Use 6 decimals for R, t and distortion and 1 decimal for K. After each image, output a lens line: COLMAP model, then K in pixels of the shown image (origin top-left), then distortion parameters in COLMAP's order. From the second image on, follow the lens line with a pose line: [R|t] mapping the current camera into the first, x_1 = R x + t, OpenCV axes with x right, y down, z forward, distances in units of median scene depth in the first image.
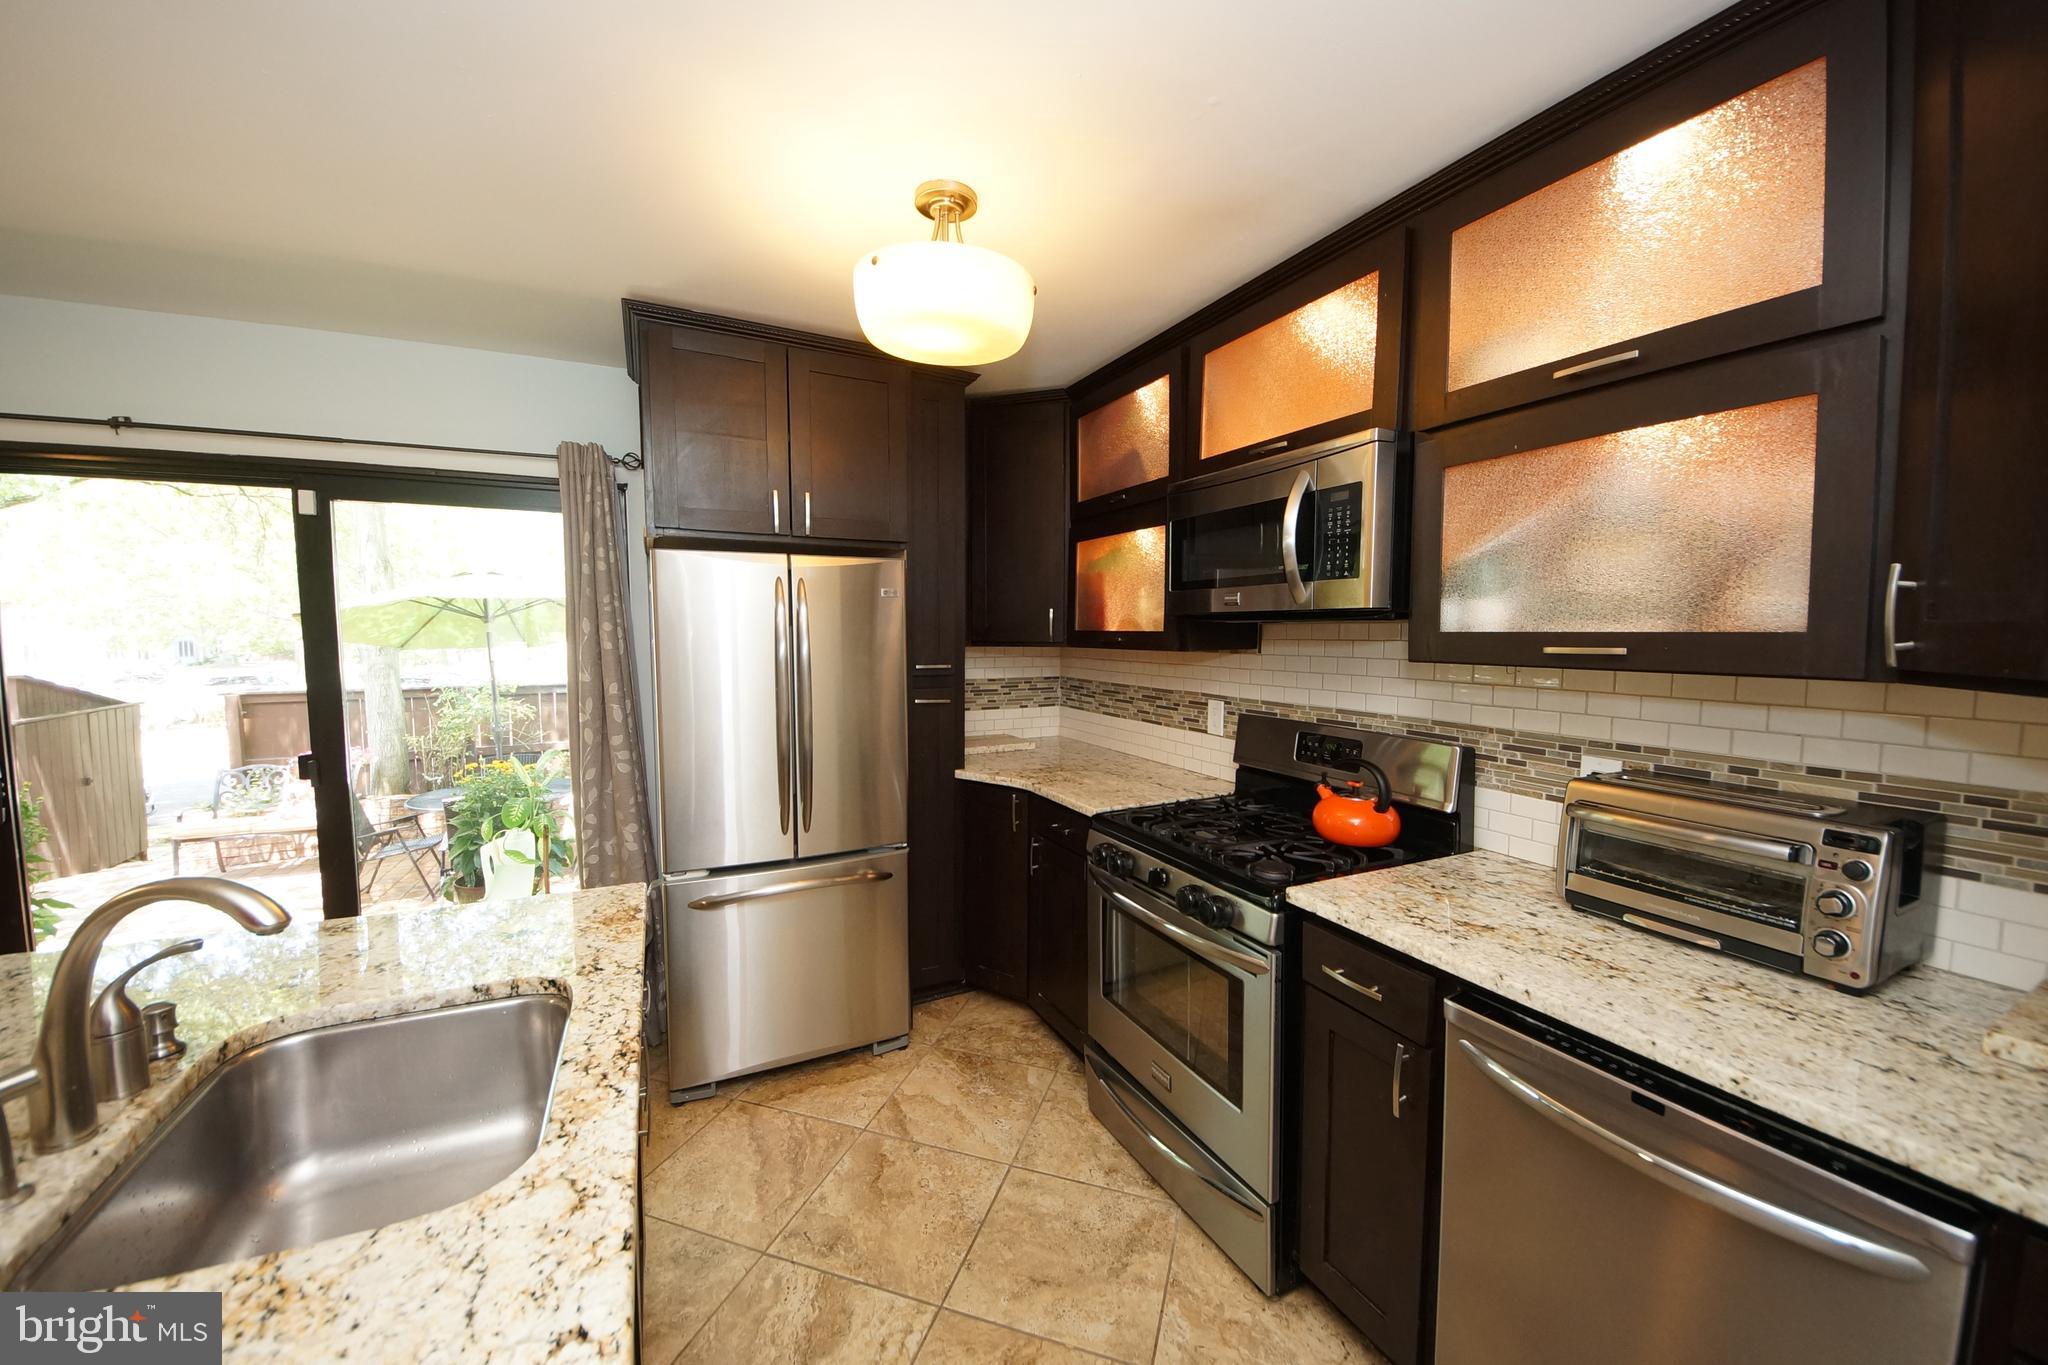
lens RADIAL K [[753.0, 0, 1024.0], [0, 753.0, 682.5], [0, 0, 1]] dist [0.021755, -0.019902]
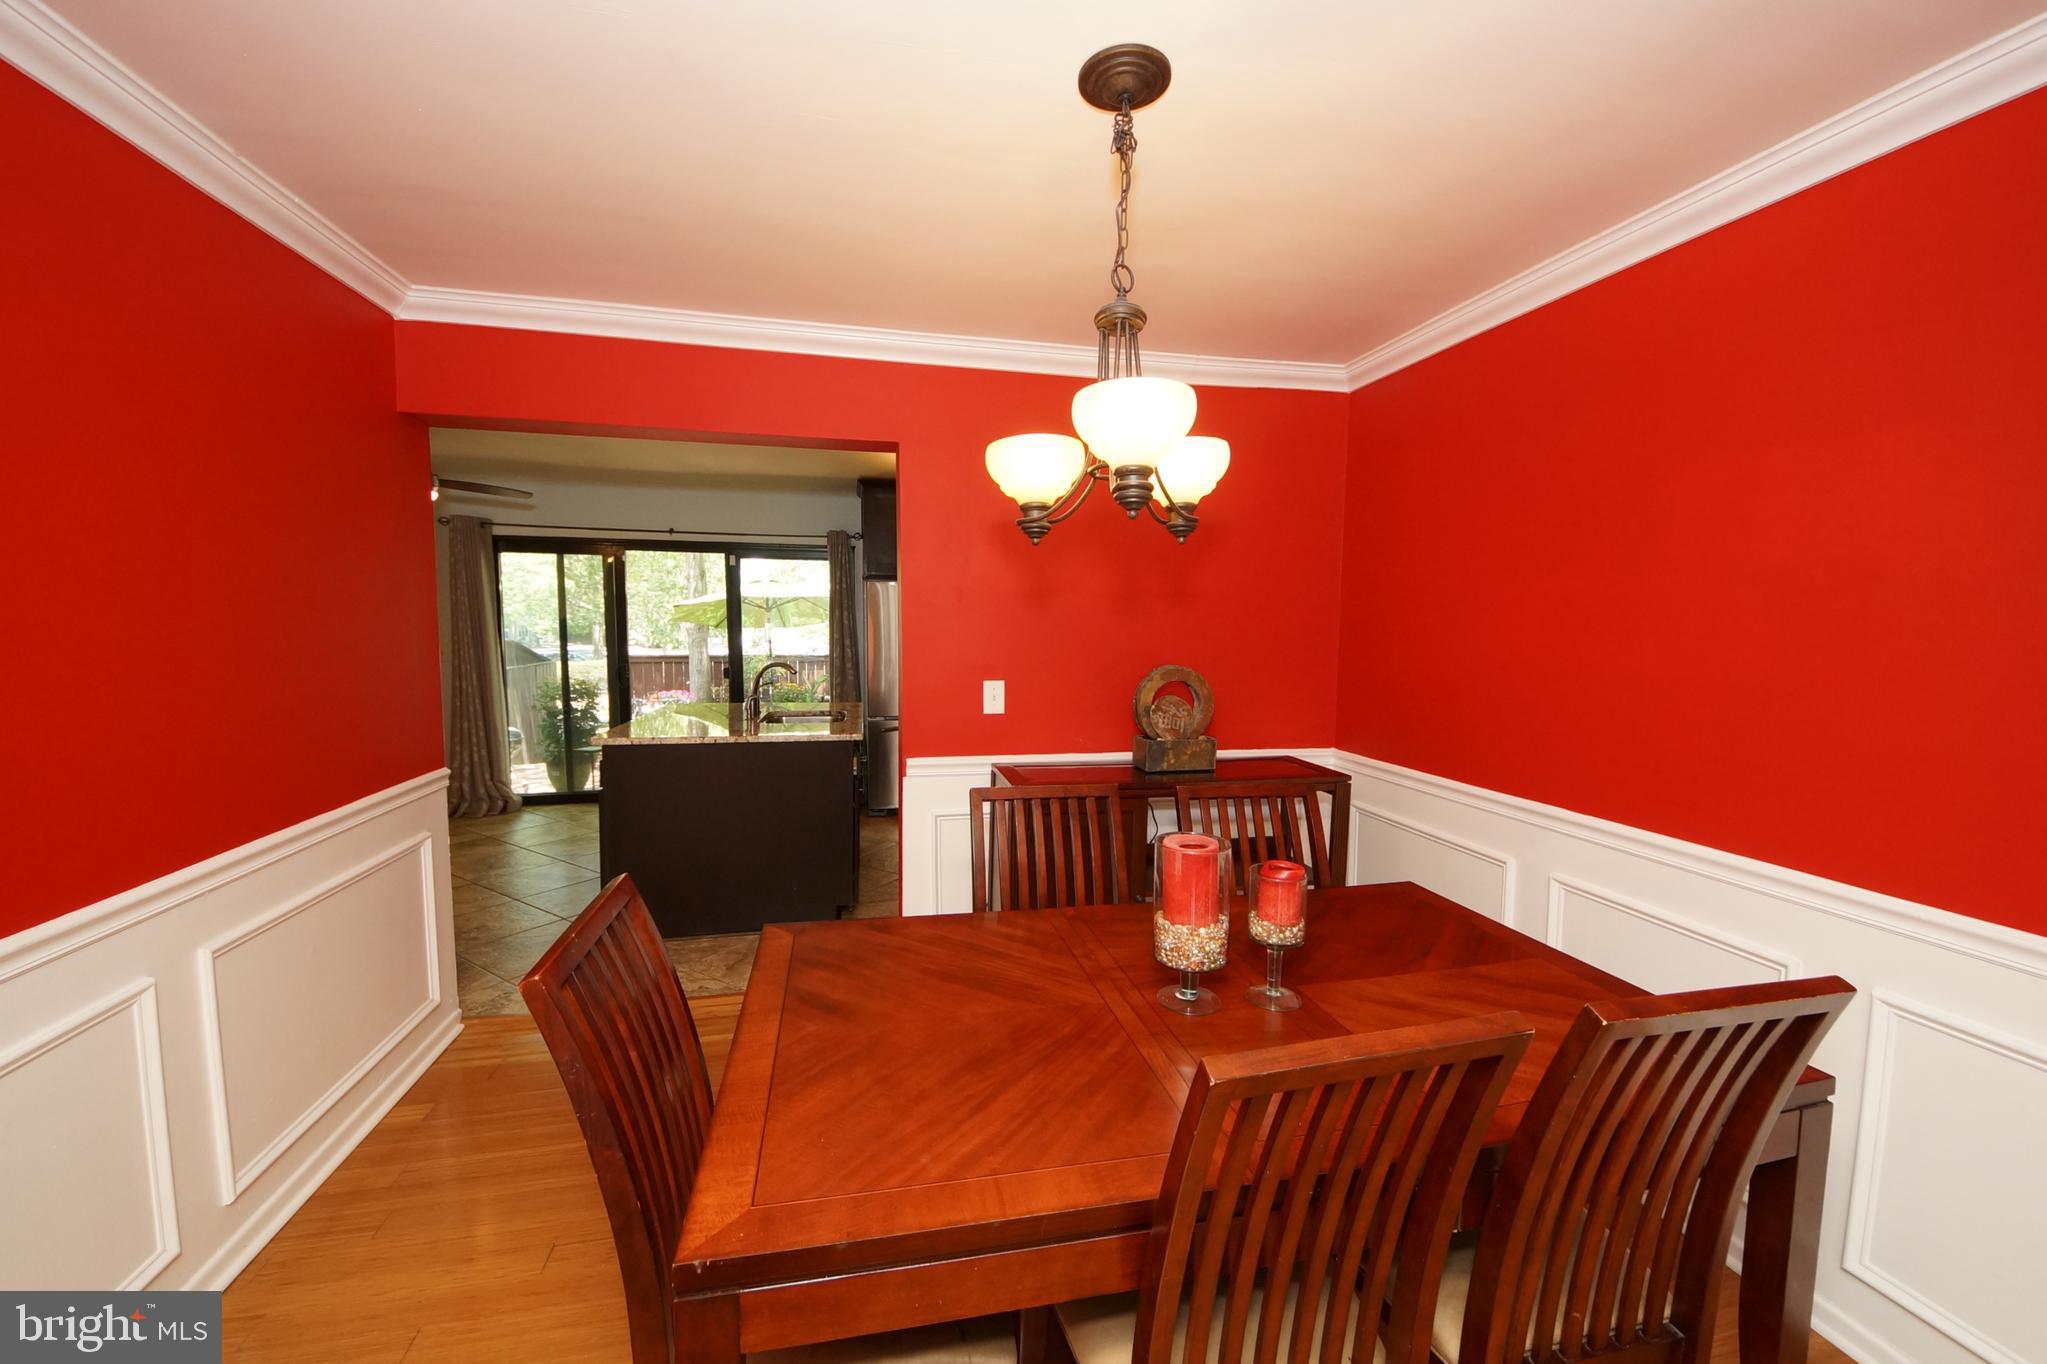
lens RADIAL K [[777.5, 0, 1025.5], [0, 777.5, 682.1], [0, 0, 1]] dist [0.015426, -0.009780]
pose [[0.970110, 0.031652, -0.240594, 0.602777], [-0.029300, 0.999482, 0.013348, 0.094083], [0.240892, -0.005899, 0.970534, -1.276794]]
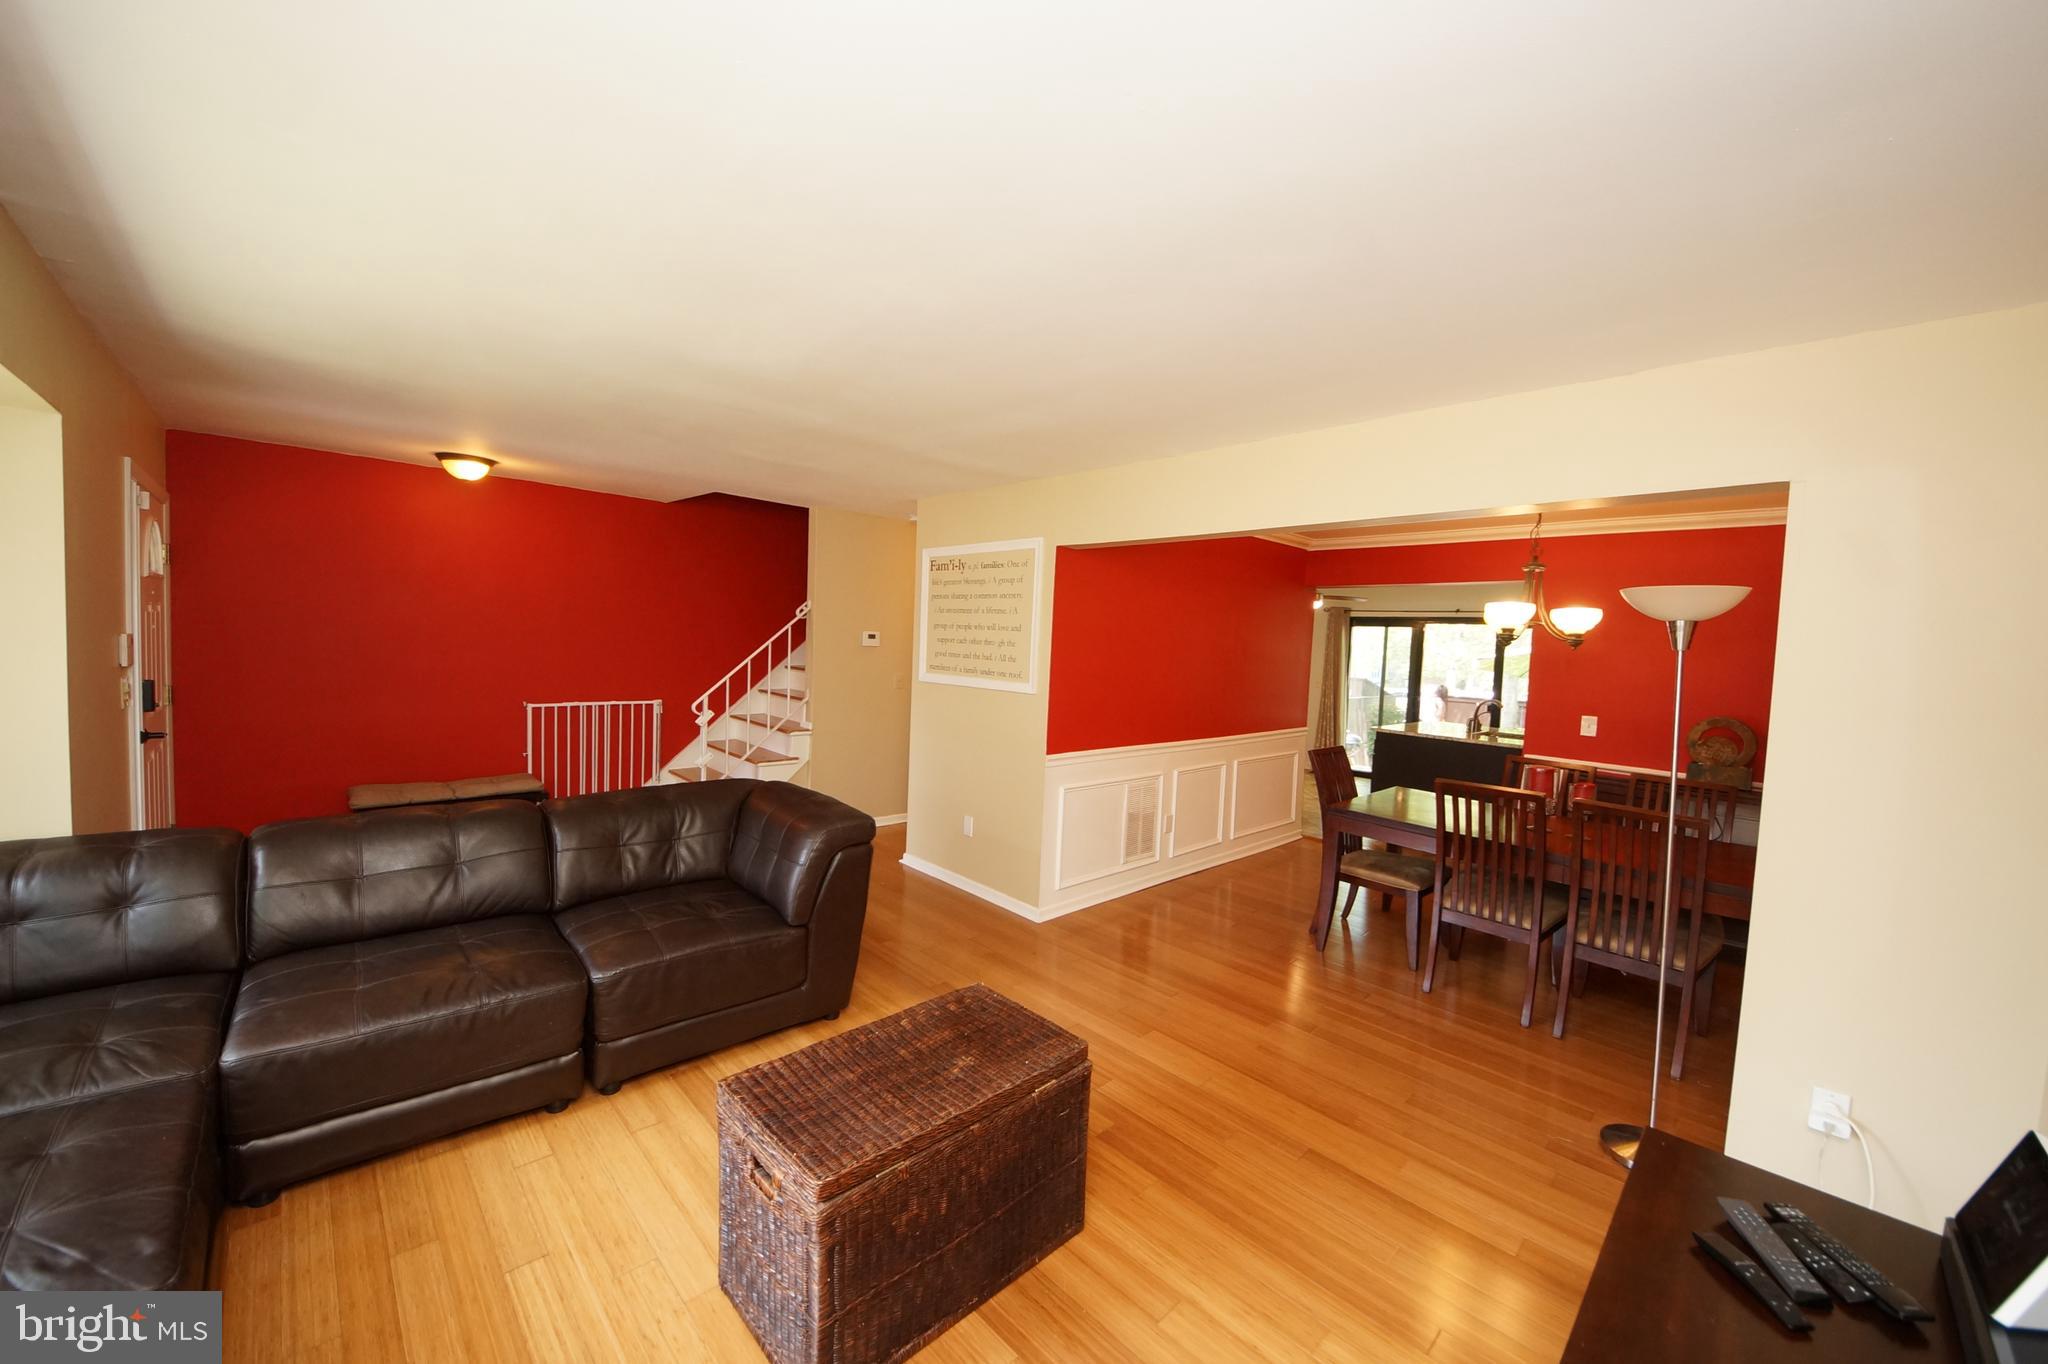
lens RADIAL K [[777.9, 0, 1026.0], [0, 777.9, 682.1], [0, 0, 1]] dist [0.015426, -0.009780]
pose [[0.299365, 0.068518, -0.951675, 1.580623], [-0.114818, 0.992757, 0.035357, 0.114975], [0.947205, 0.098685, 0.305064, -1.988891]]
